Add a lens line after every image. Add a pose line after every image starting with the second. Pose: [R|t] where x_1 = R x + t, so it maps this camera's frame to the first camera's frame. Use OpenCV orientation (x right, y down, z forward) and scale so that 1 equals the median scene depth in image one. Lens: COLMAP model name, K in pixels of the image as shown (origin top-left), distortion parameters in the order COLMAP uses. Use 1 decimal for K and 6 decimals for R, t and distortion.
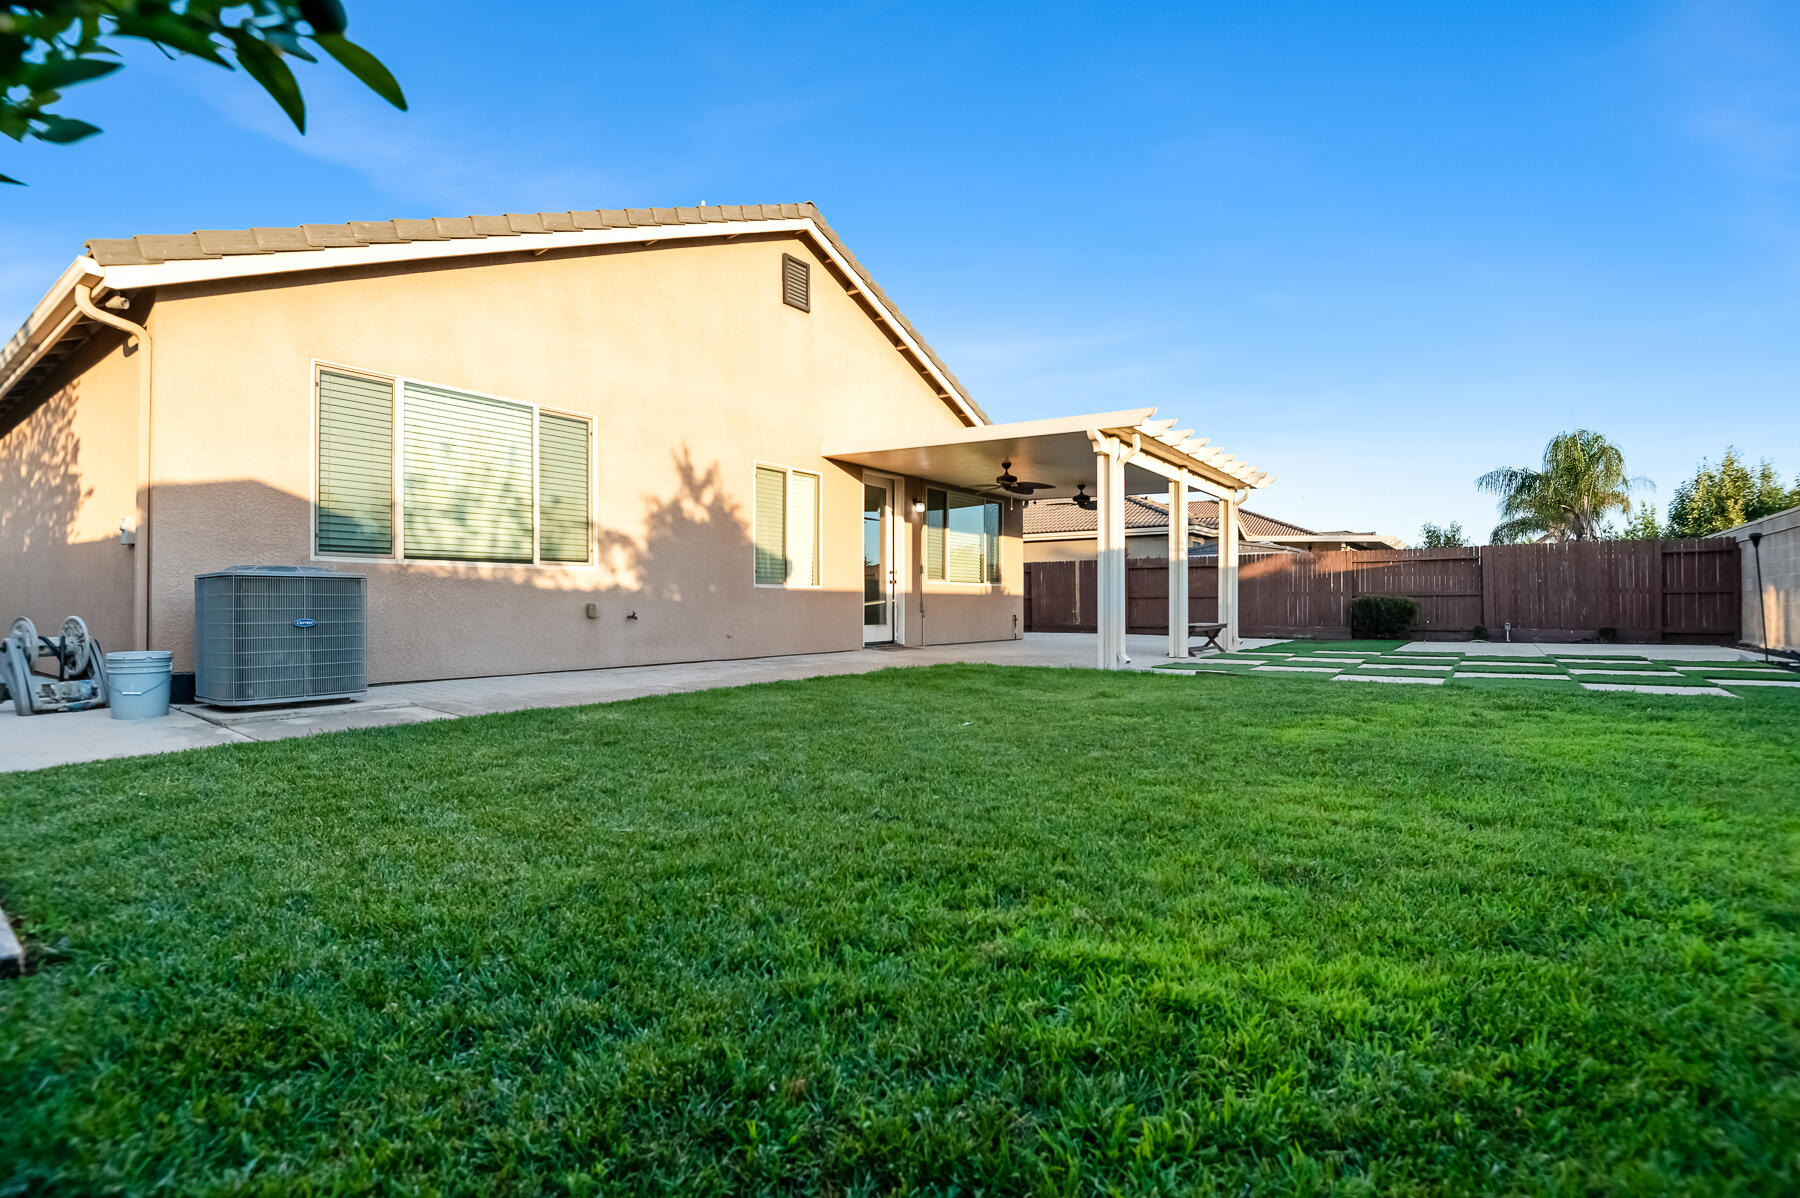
lens RADIAL K [[828.0, 0, 898.7], [0, 828.0, 596.1], [0, 0, 1]] dist [-0.019756, -0.003578]
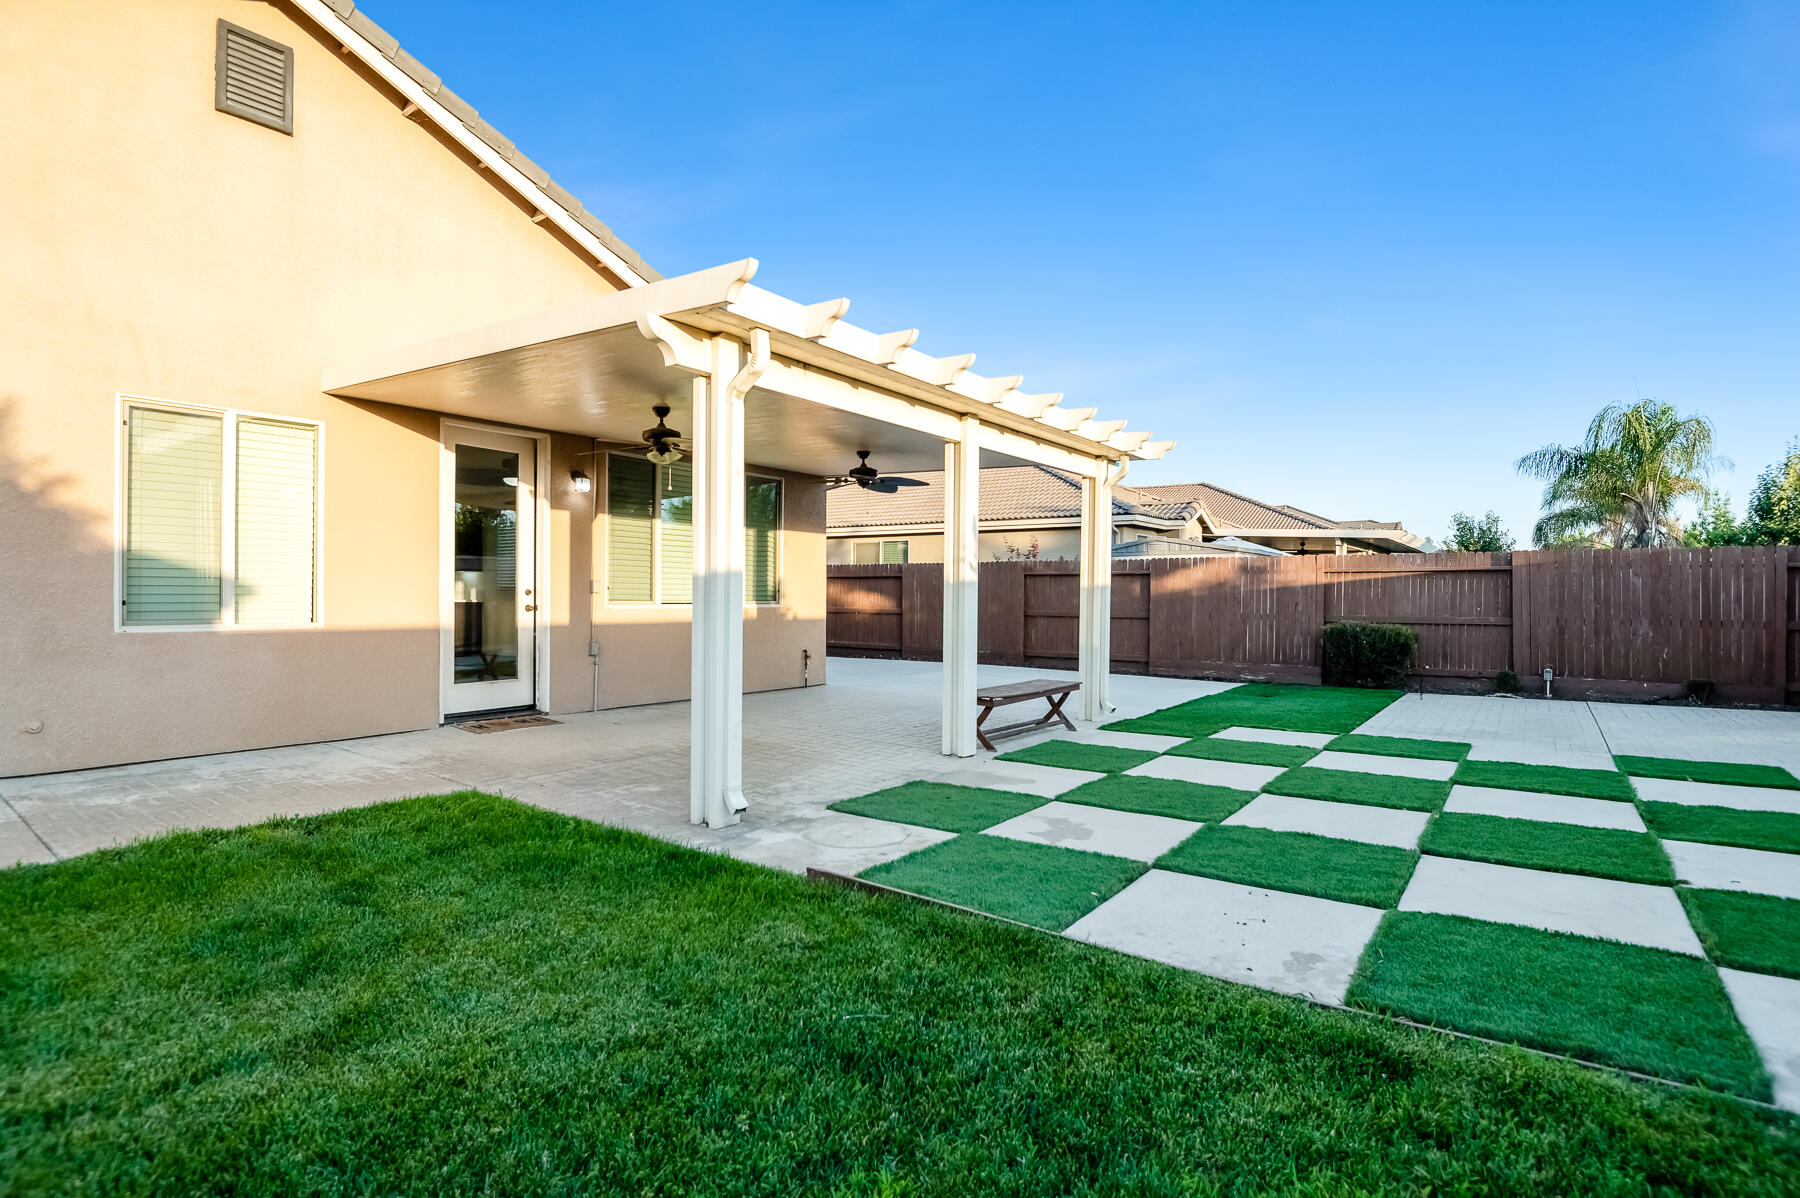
lens RADIAL K [[888.4, 0, 912.0], [0, 888.4, 592.2], [0, 0, 1]] dist [-0.021876, -0.004204]
pose [[0.999943, 0.007992, 0.007075, 0.265942], [-0.008050, 0.999934, 0.008149, -0.036110], [-0.007009, -0.008206, 0.999942, 0.349804]]
